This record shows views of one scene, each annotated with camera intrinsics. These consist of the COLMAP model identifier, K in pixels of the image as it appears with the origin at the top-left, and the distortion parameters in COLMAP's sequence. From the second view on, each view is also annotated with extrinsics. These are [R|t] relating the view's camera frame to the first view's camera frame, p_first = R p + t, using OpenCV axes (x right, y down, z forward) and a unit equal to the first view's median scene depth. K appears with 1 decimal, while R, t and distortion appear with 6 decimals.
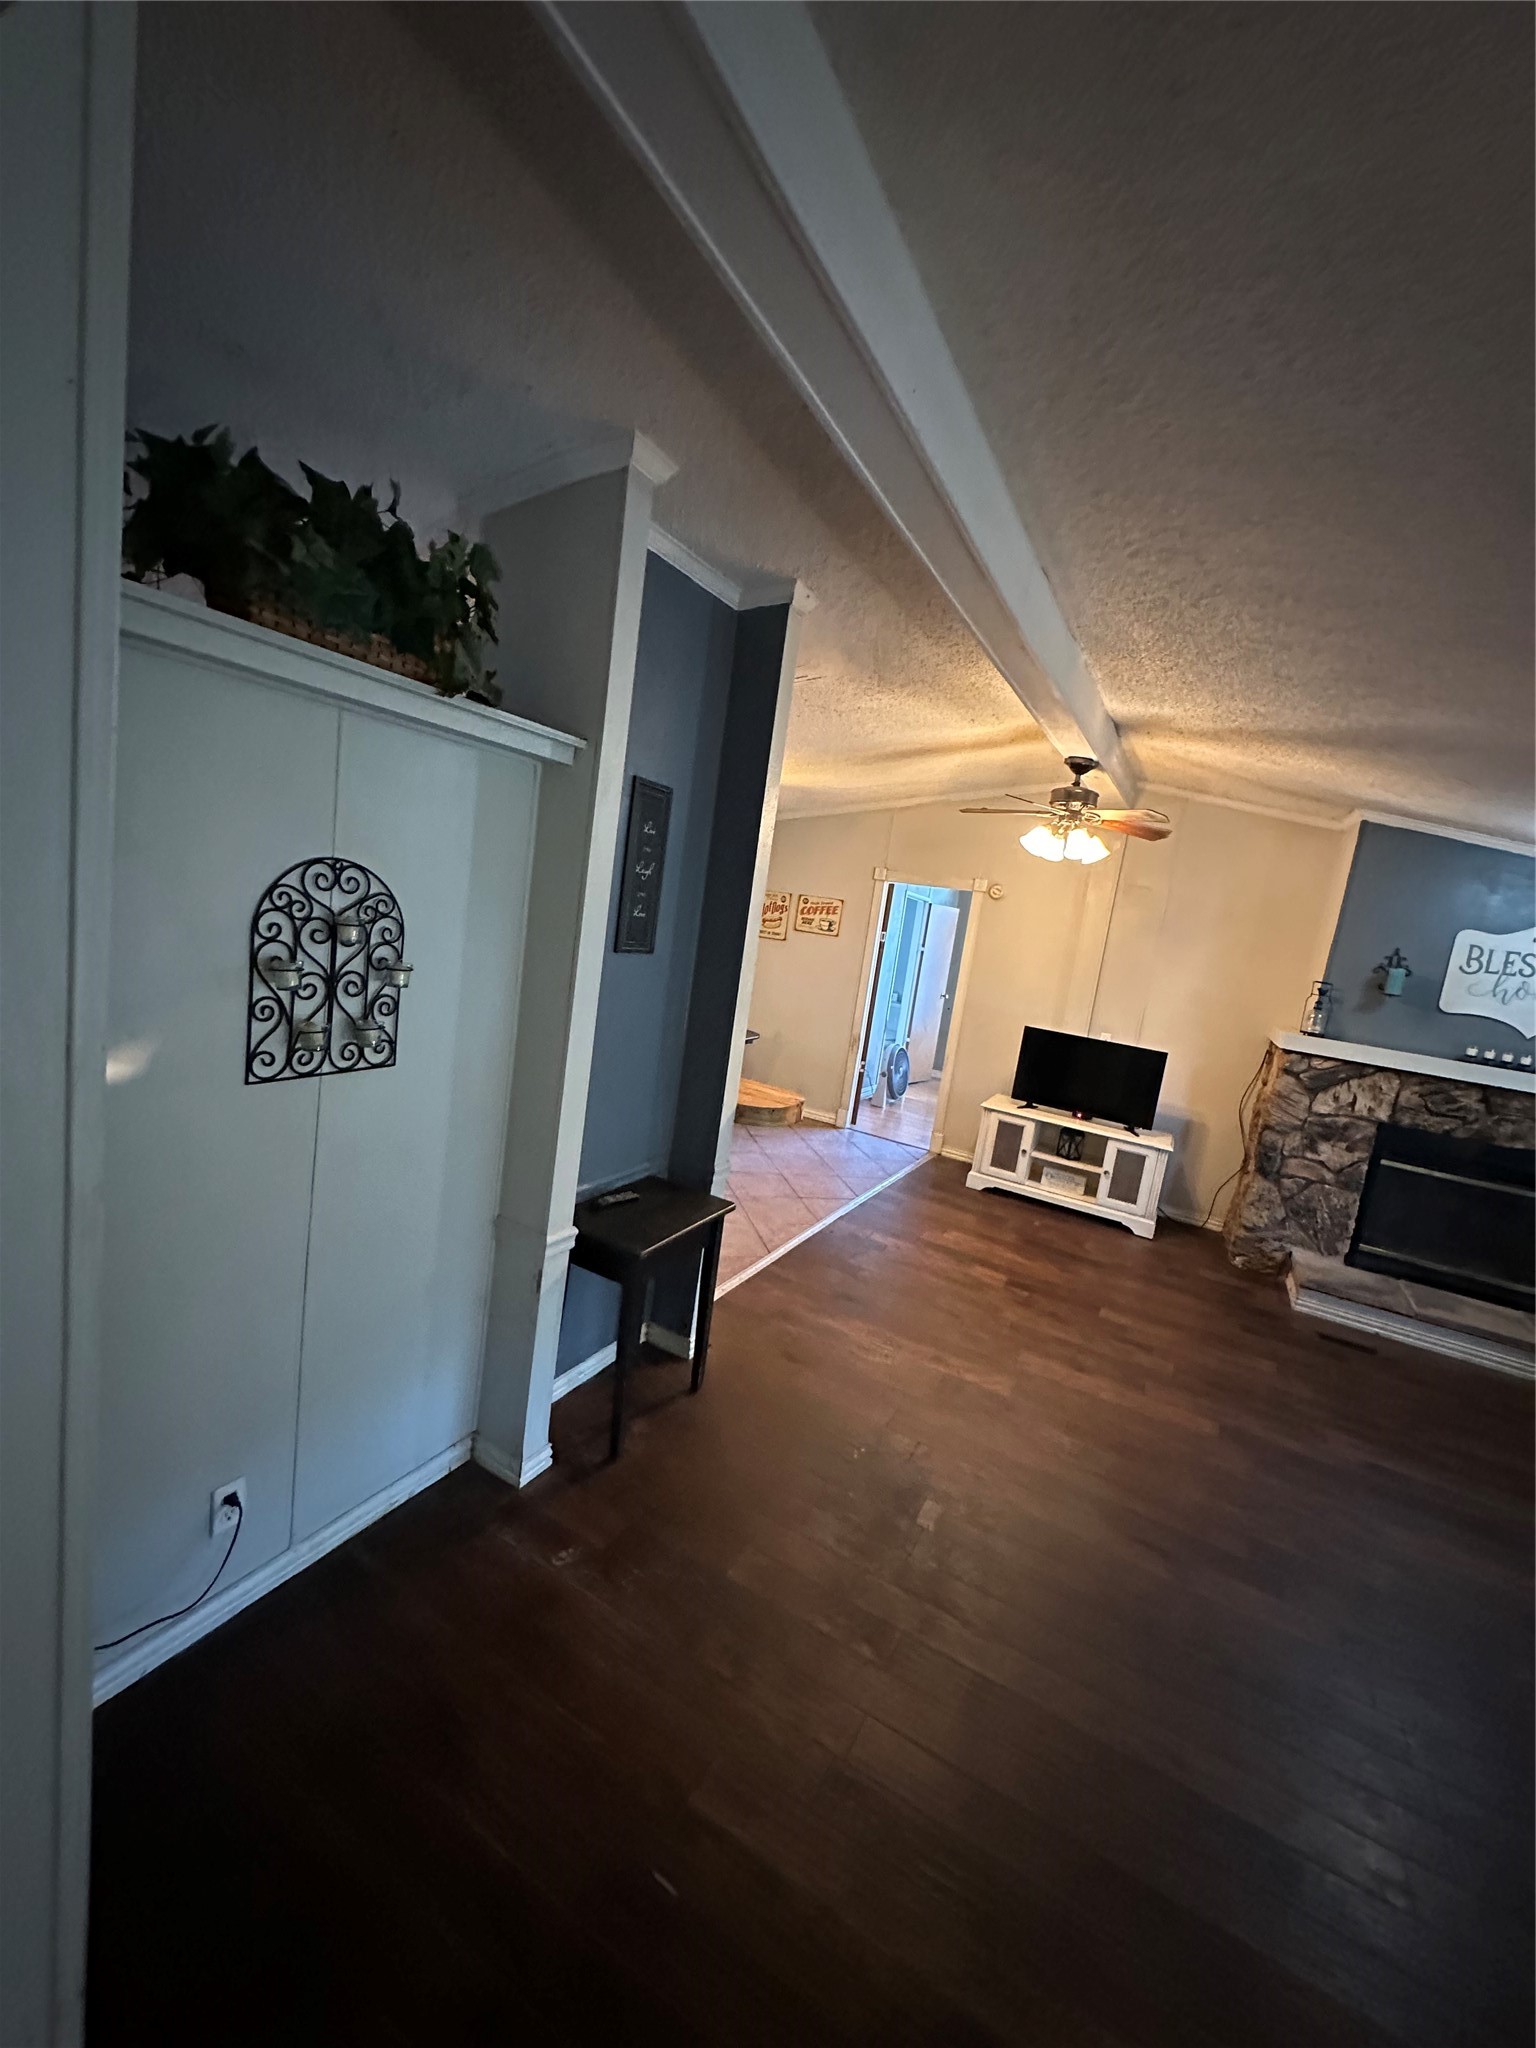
lens RADIAL K [[817.4, 0, 765.4], [0, 817.4, 1026.1], [0, 0, 1]] dist [-0.002460, -0.000055]
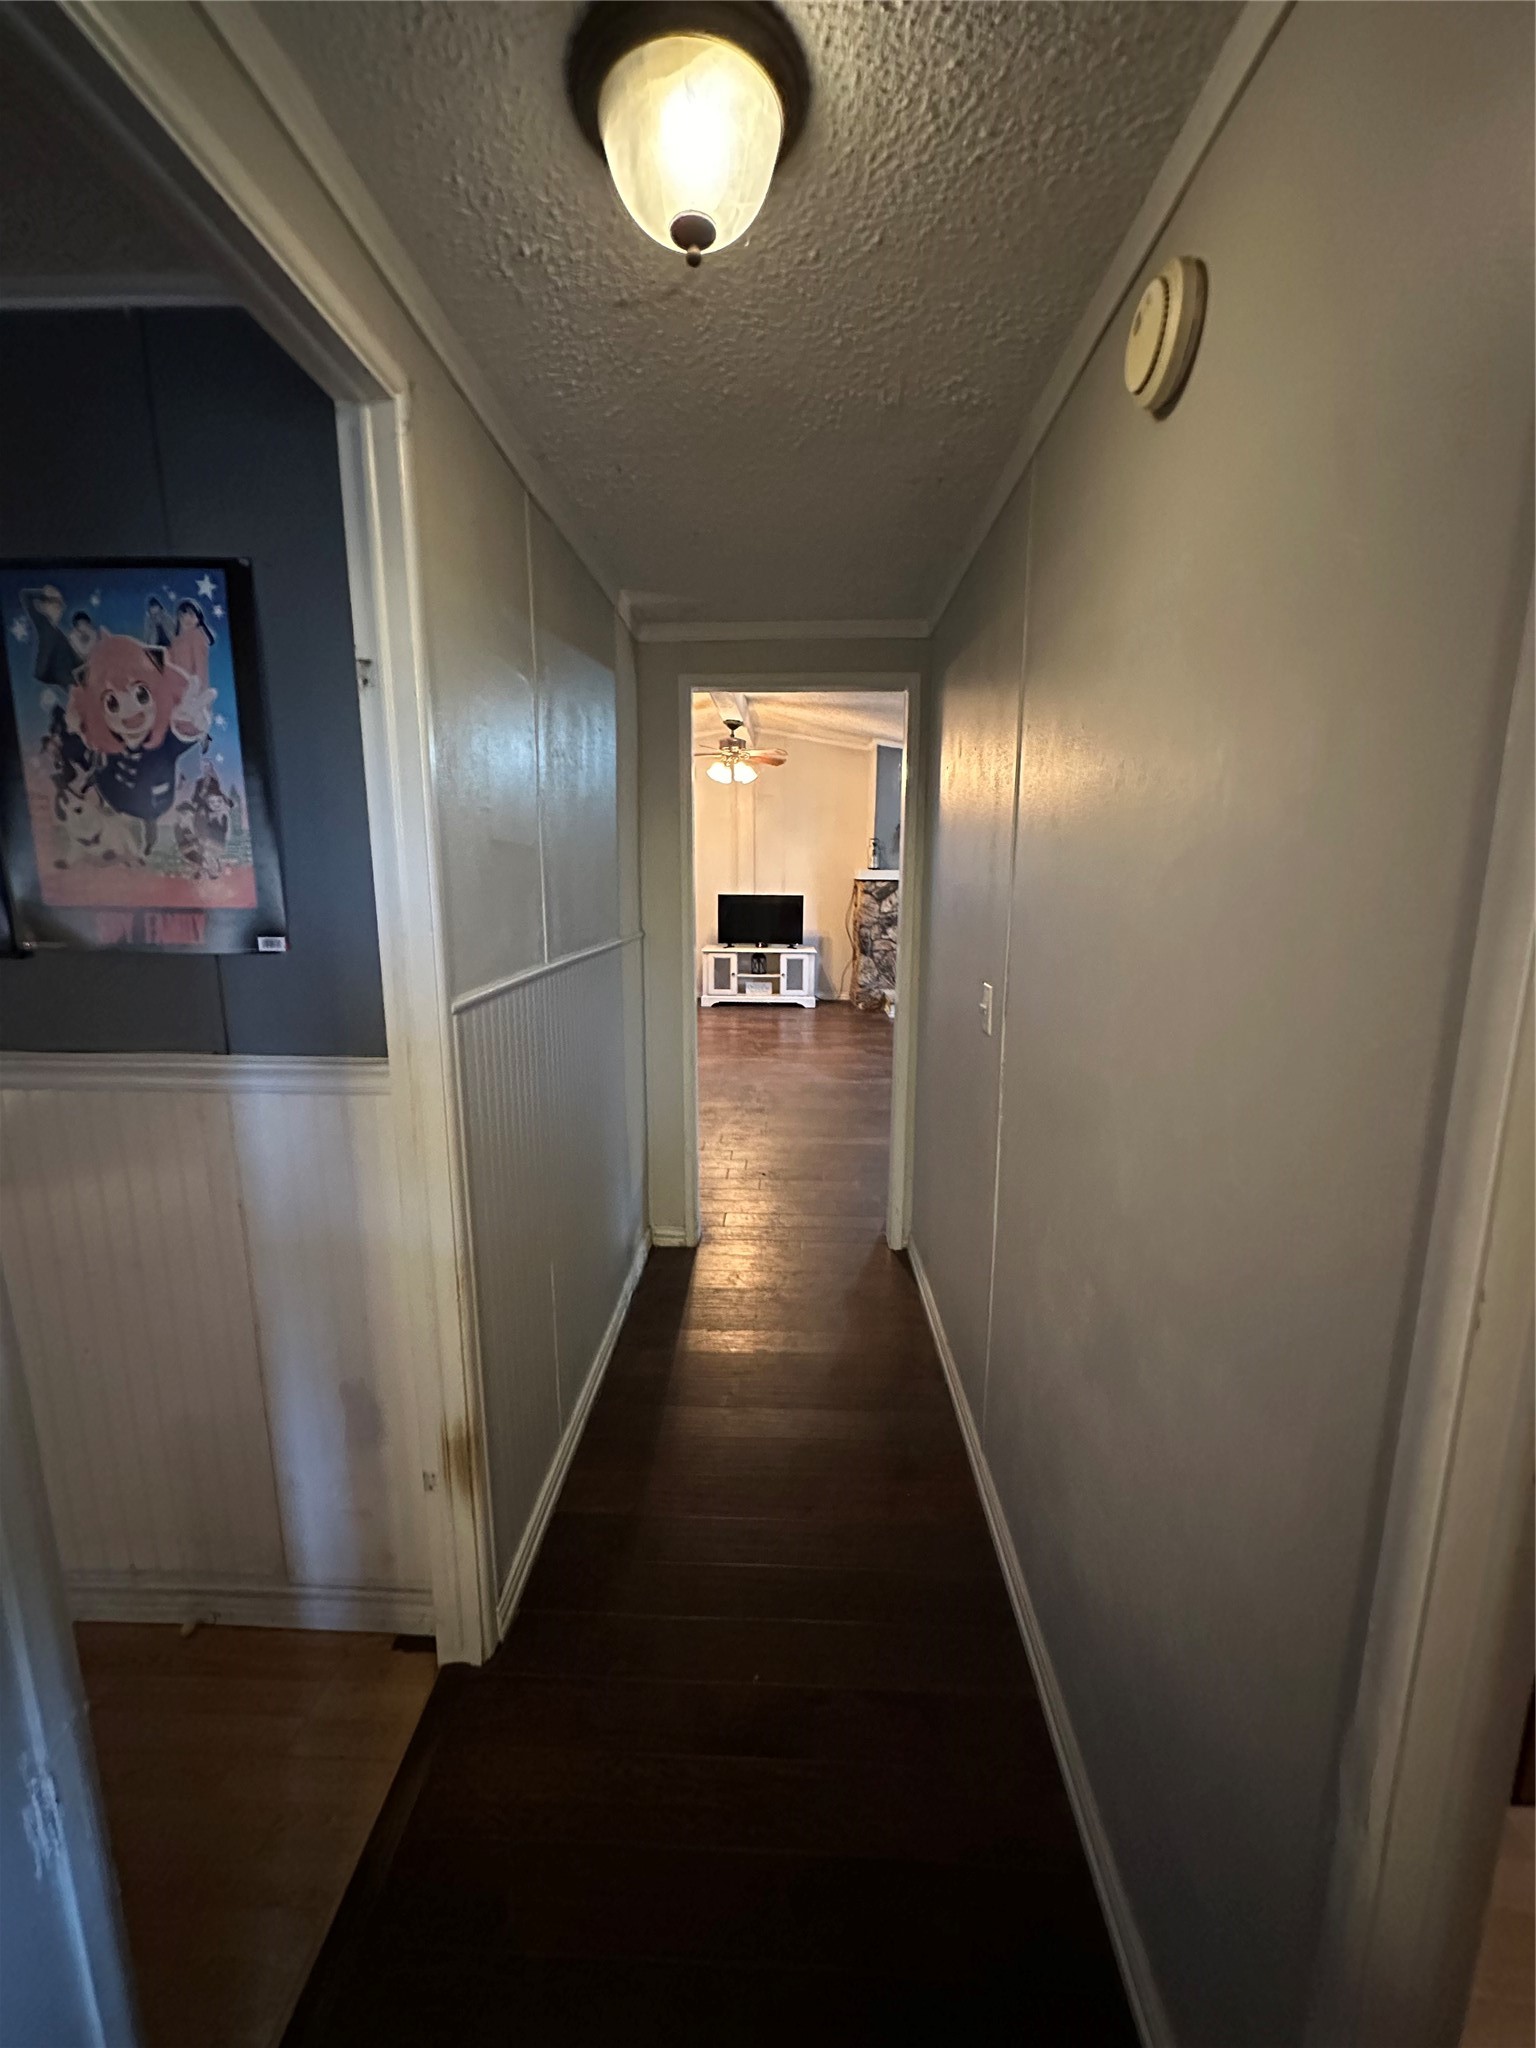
lens RADIAL K [[817.4, 0, 770.6], [0, 817.4, 1022.1], [0, 0, 1]] dist [-0.002460, -0.000055]
pose [[0.885860, -0.209031, 0.414197, -0.300754], [0.180359, 0.977690, 0.107667, 0.093423], [-0.427462, -0.020674, 0.903797, -0.464031]]
